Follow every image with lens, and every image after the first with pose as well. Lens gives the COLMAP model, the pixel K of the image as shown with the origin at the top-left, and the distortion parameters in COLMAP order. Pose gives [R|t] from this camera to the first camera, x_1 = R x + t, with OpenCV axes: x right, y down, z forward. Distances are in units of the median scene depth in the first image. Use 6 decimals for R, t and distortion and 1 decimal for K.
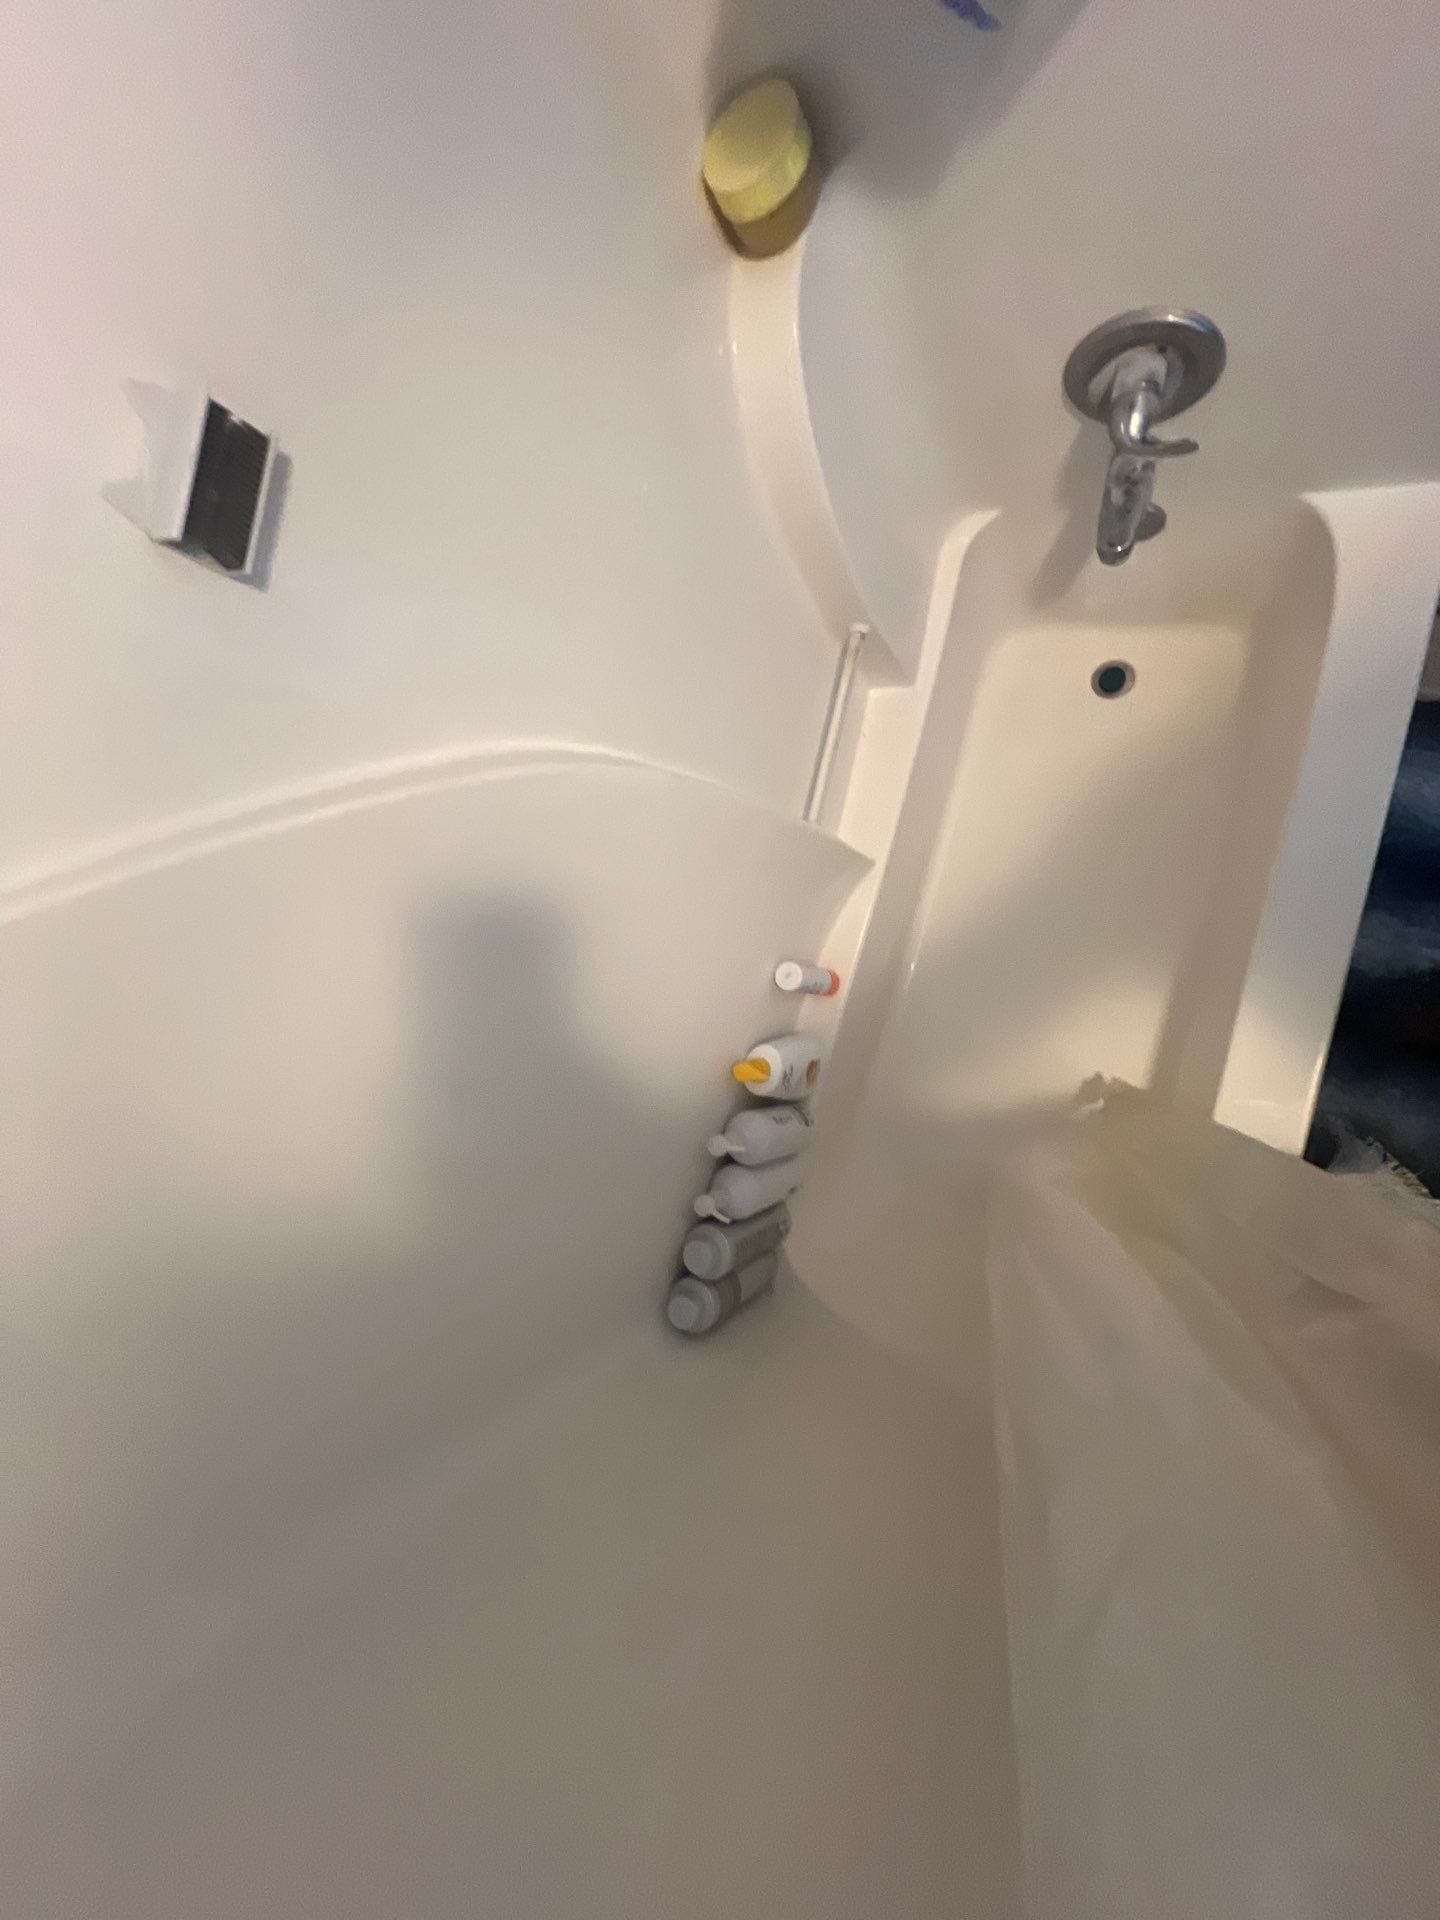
lens RADIAL K [[759.4, 0, 723.3], [0, 759.4, 952.8], [0, 0, 1]] dist [0.007869, 0.000097]
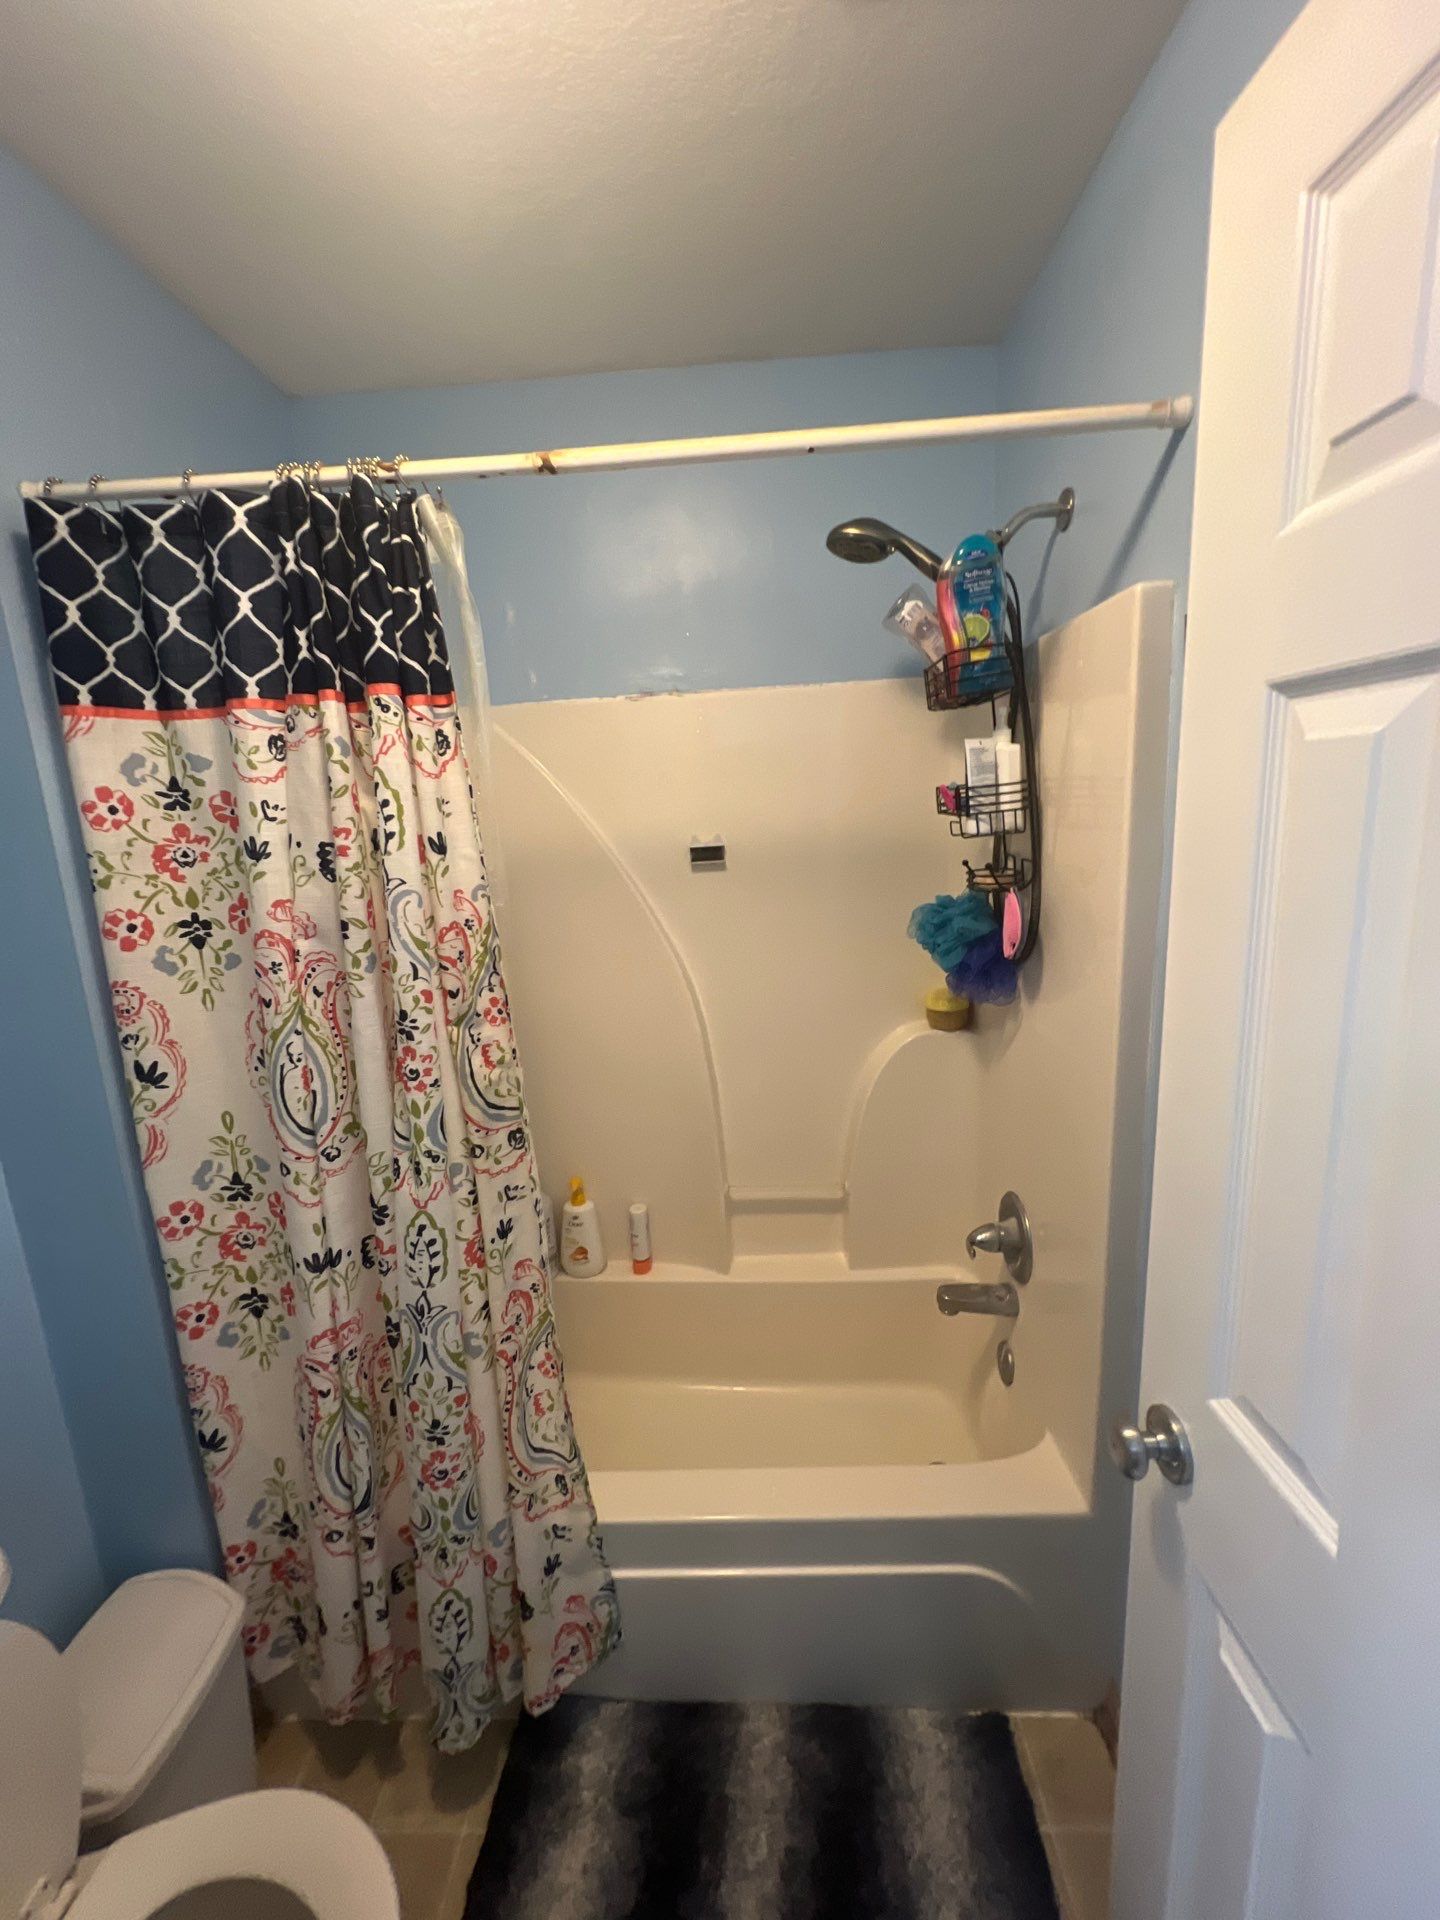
lens RADIAL K [[759.4, 0, 723.3], [0, 759.4, 952.8], [0, 0, 1]] dist [0.007869, 0.000097]
pose [[0.222041, 0.615468, -0.756239, 1.105358], [-0.974194, 0.172286, -0.145819, -0.003883], [0.040542, 0.769101, 0.637840, -0.474002]]
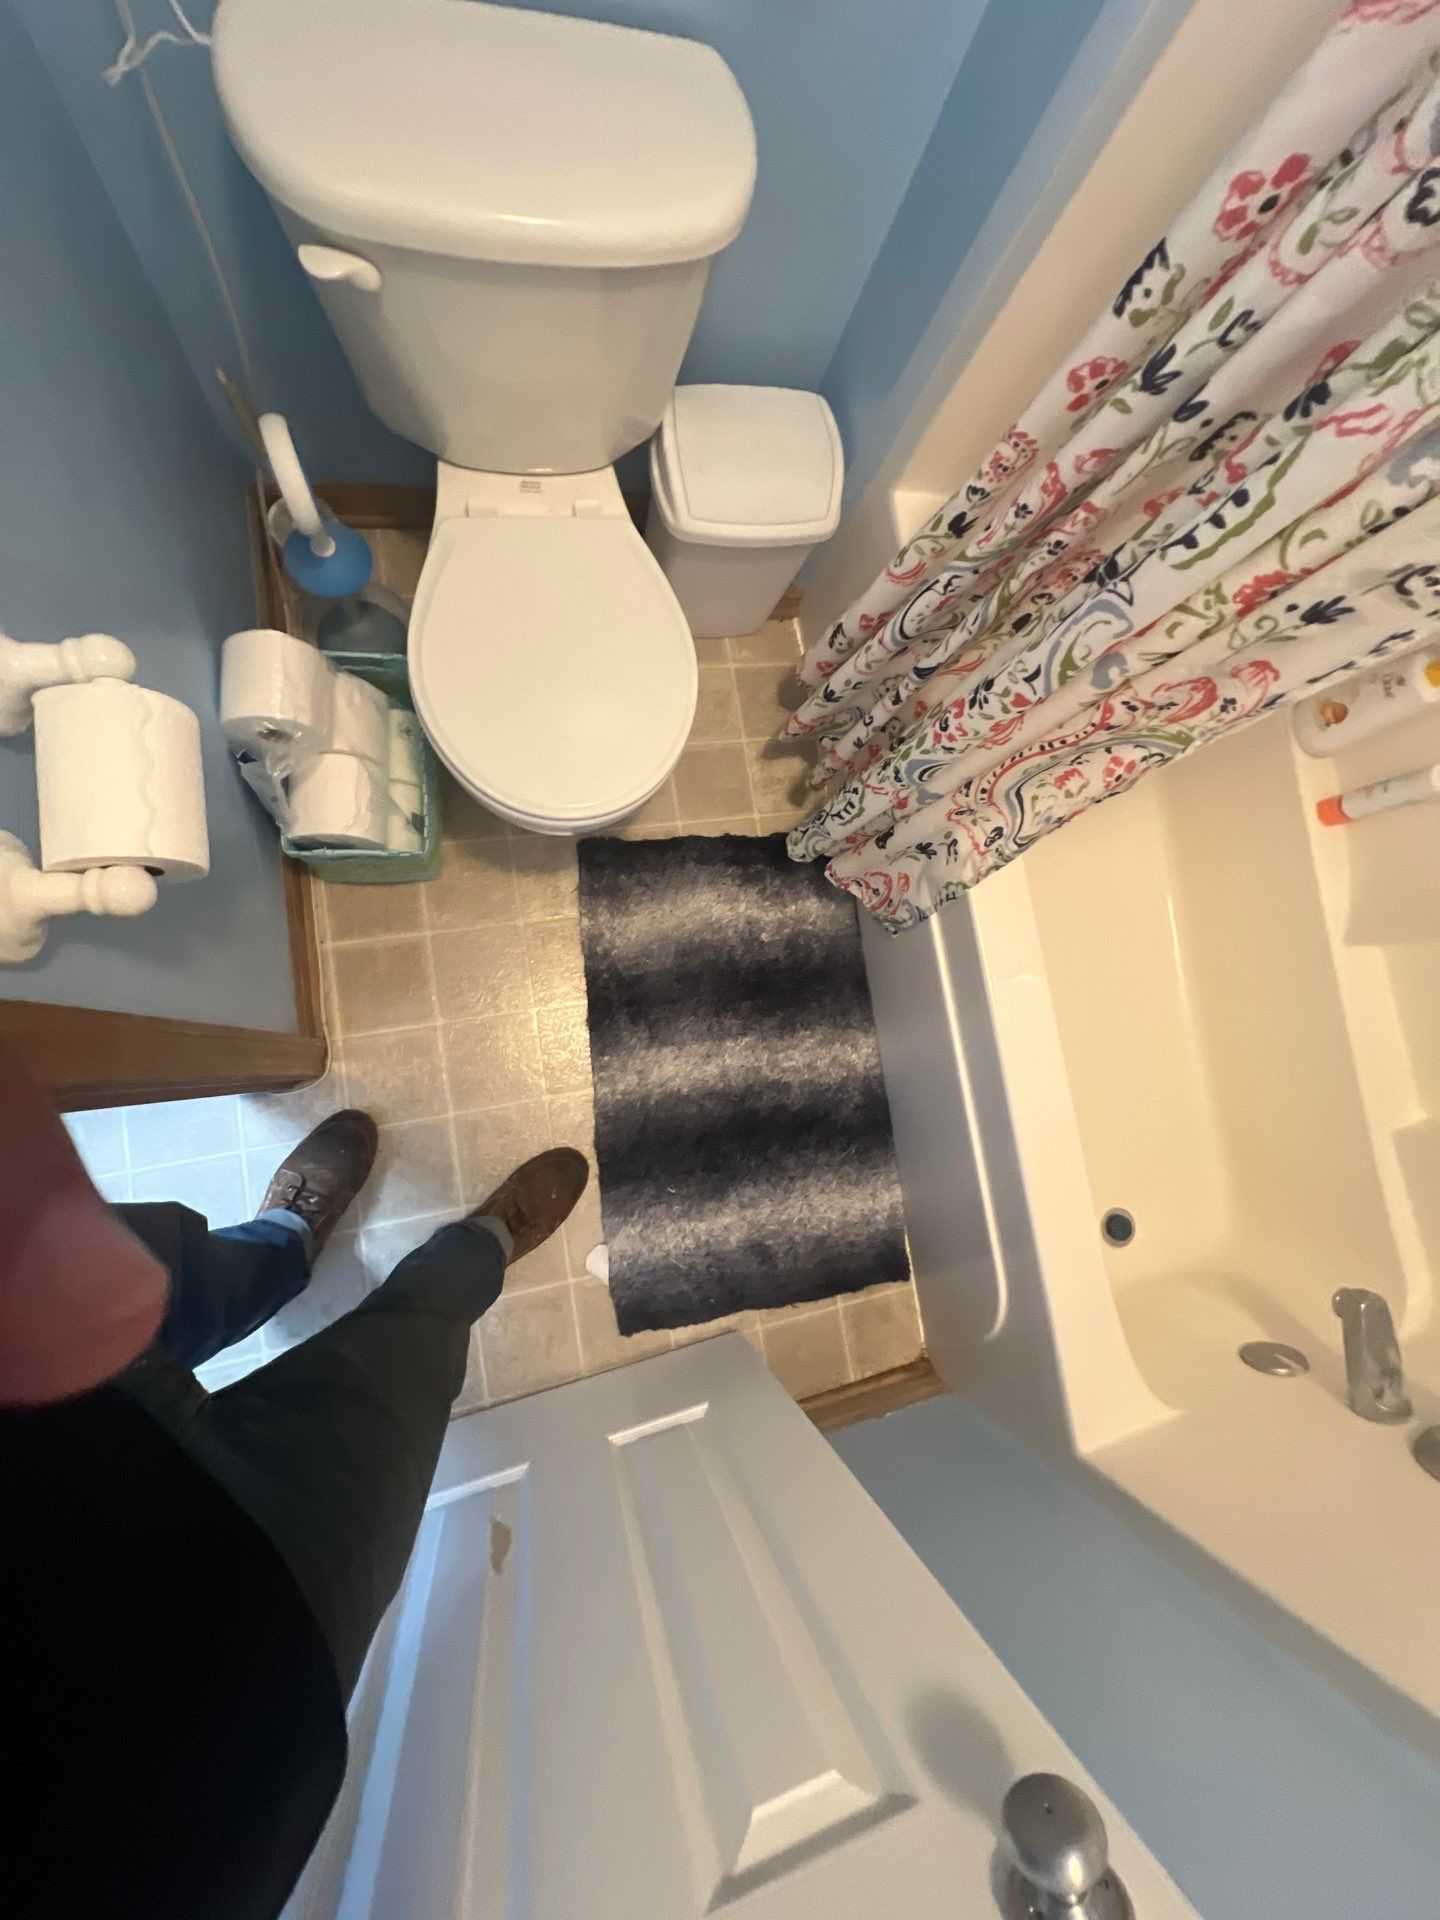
lens RADIAL K [[778.1, 0, 718.8], [0, 778.1, 963.1], [0, 0, 1]] dist [0.002178, -0.000032]
pose [[-0.885918, 0.411844, 0.213388, 0.829649], [-0.396249, -0.911116, 0.113377, 0.086318], [0.241114, 0.015888, 0.970367, -0.171931]]
